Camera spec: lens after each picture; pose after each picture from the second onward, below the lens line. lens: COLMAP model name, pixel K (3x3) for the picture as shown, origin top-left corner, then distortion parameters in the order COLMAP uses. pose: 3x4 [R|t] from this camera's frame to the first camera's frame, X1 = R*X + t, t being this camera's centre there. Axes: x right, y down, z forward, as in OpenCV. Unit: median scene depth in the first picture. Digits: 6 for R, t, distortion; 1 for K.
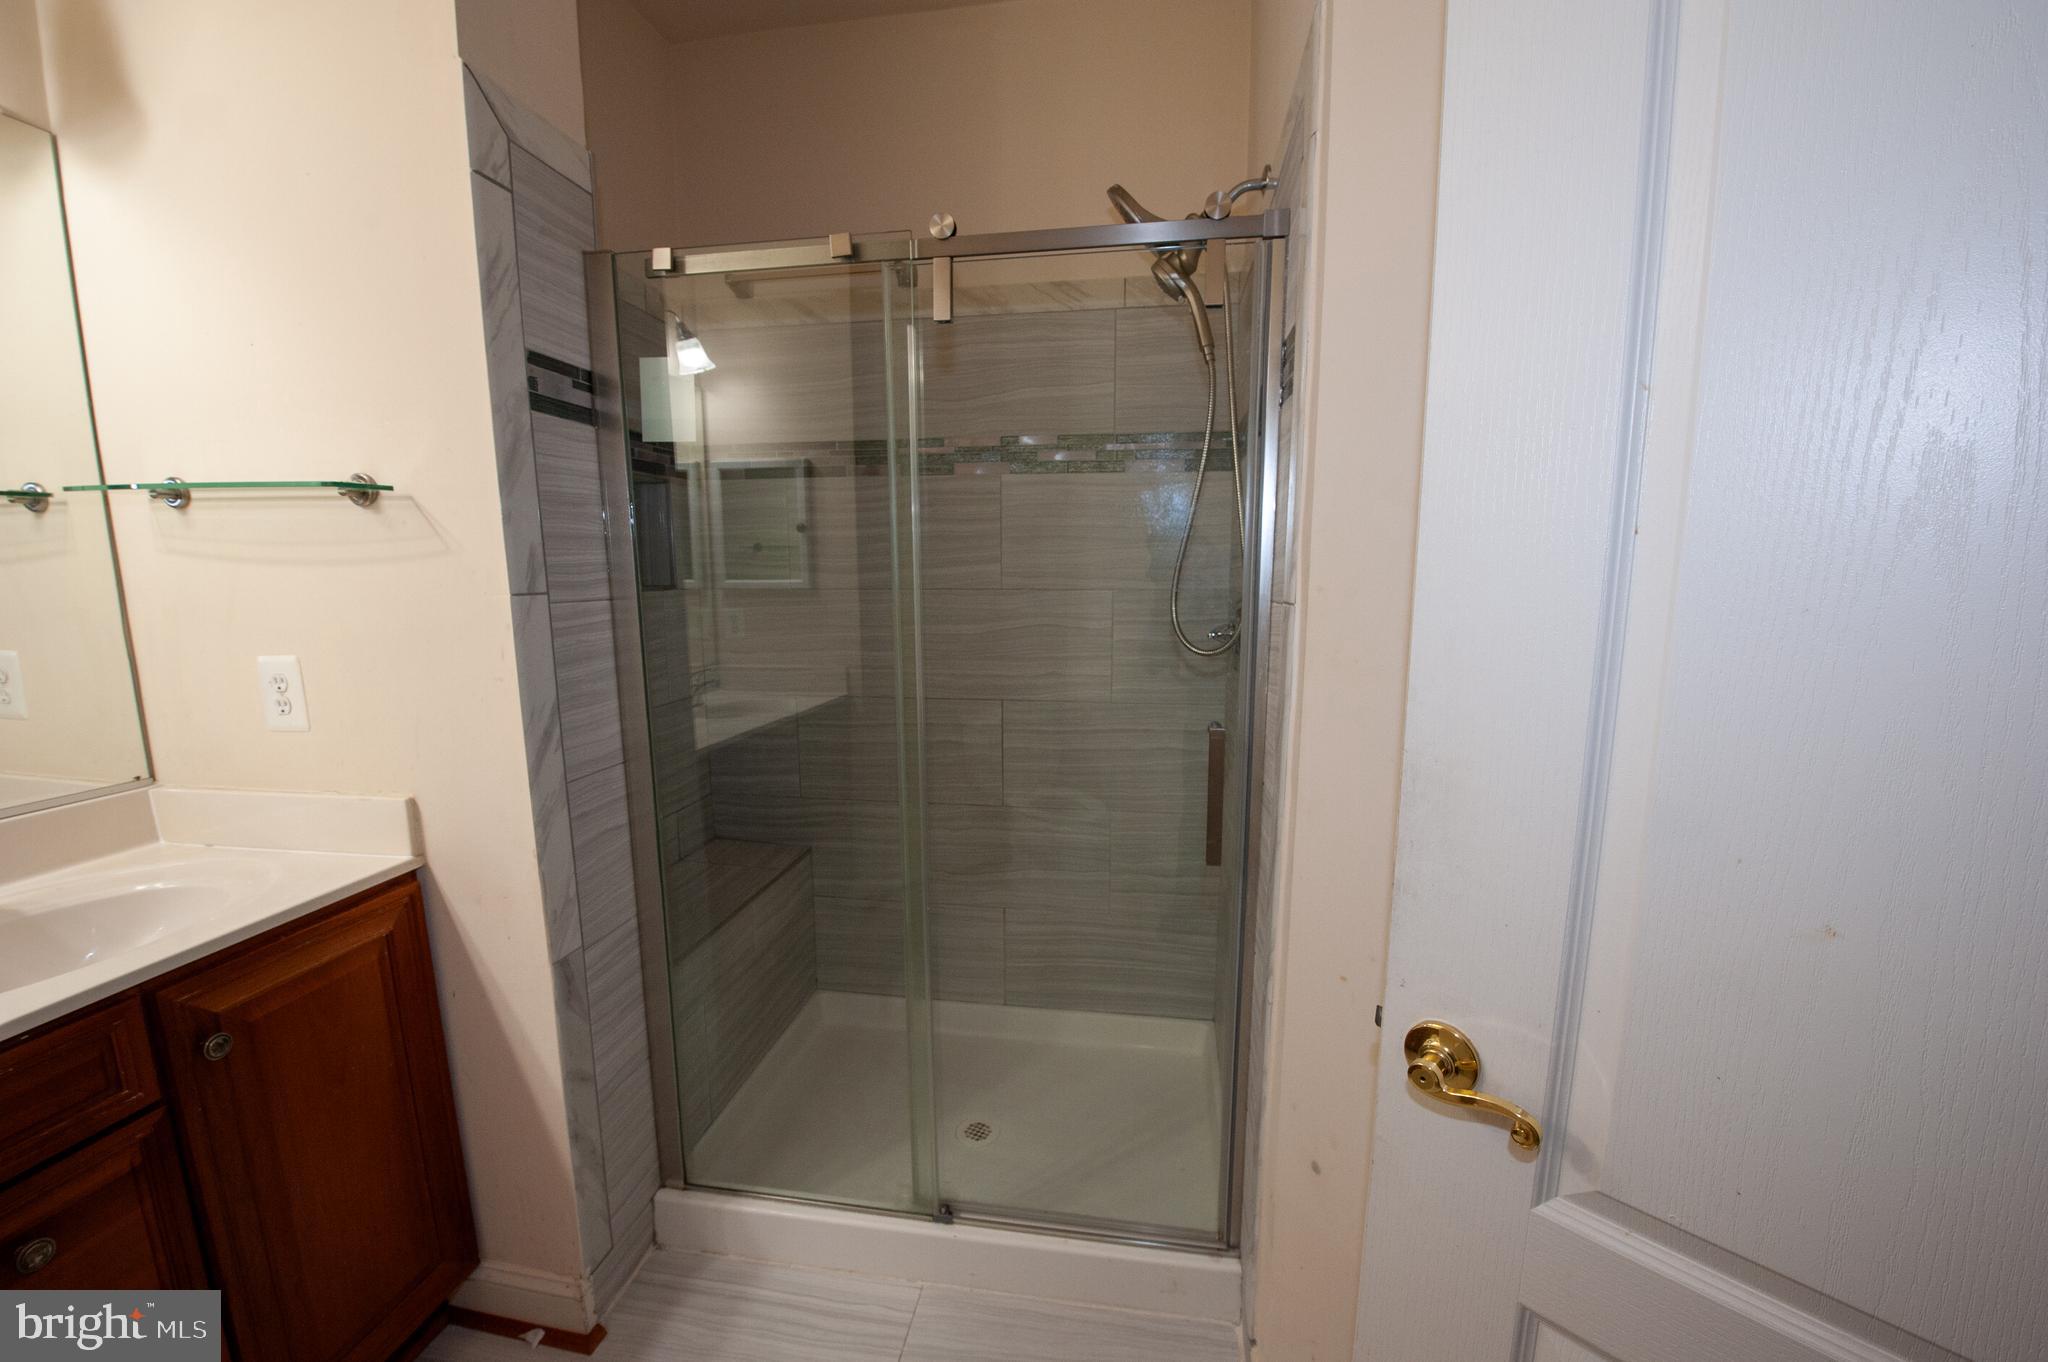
lens RADIAL K [[810.1, 0, 1023.4], [0, 810.1, 694.2], [0, 0, 1]] dist [-0.013738, -0.004470]
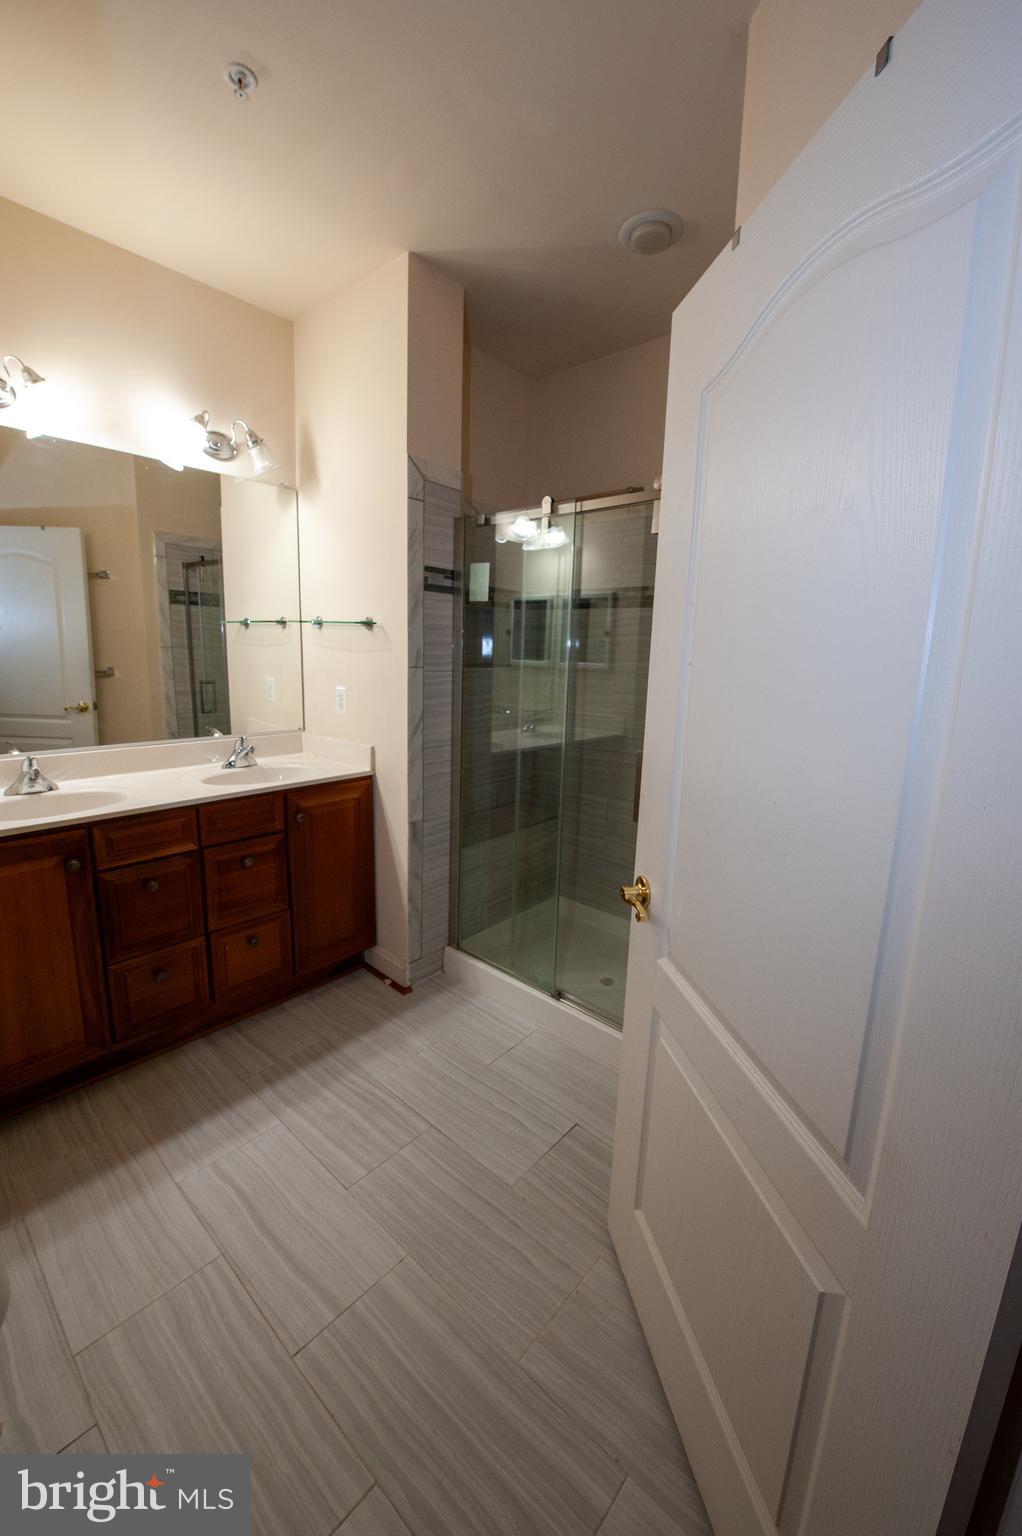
lens RADIAL K [[610.4, 0, 512.4], [0, 610.4, 758.9], [0, 0, 1]] dist [0.000861, -0.000030]
pose [[0.838405, 0.123941, -0.530769, 0.595266], [-0.118982, 0.991935, 0.043684, 0.032714], [0.531902, 0.026527, 0.846390, -0.364759]]
